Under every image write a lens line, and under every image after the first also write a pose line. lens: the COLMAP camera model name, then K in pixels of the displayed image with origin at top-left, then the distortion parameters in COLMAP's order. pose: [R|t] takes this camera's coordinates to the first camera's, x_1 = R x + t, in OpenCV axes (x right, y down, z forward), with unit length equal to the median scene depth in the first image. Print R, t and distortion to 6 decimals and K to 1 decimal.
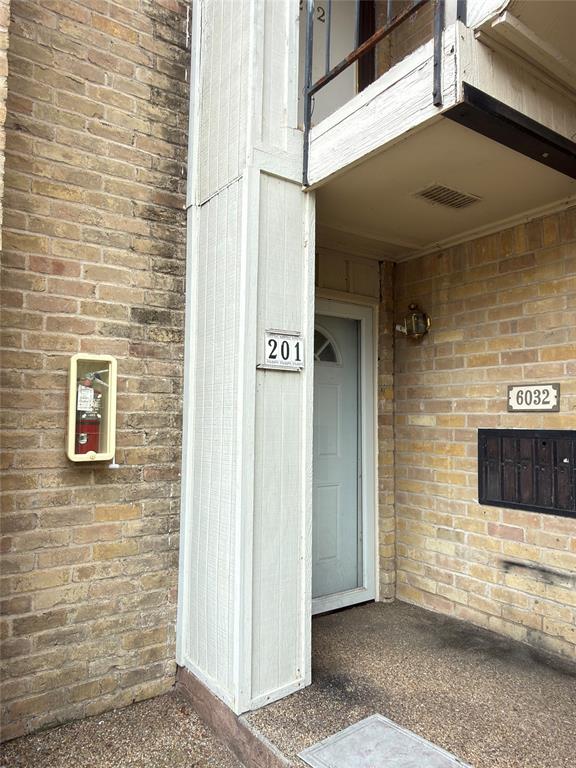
lens RADIAL K [[528.8, 0, 286.5], [0, 528.8, 384.9], [0, 0, 1]] dist [0.007331, 0.000149]
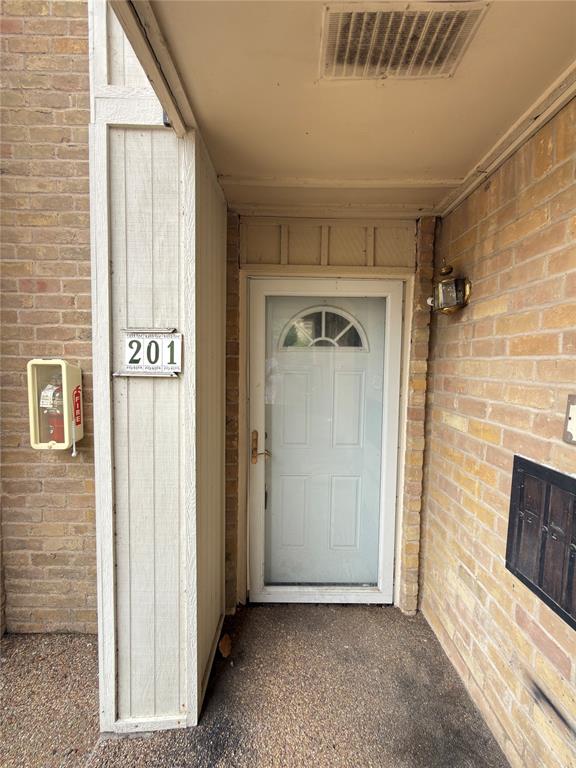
lens RADIAL K [[309.6, 0, 291.6], [0, 309.6, 383.6], [0, 0, 1]] dist [0.001845, 0.000461]
pose [[0.825550, 0.042501, -0.562726, 0.426552], [0.027615, 0.992923, 0.115506, -0.063570], [0.563653, -0.110895, 0.818534, 0.686000]]
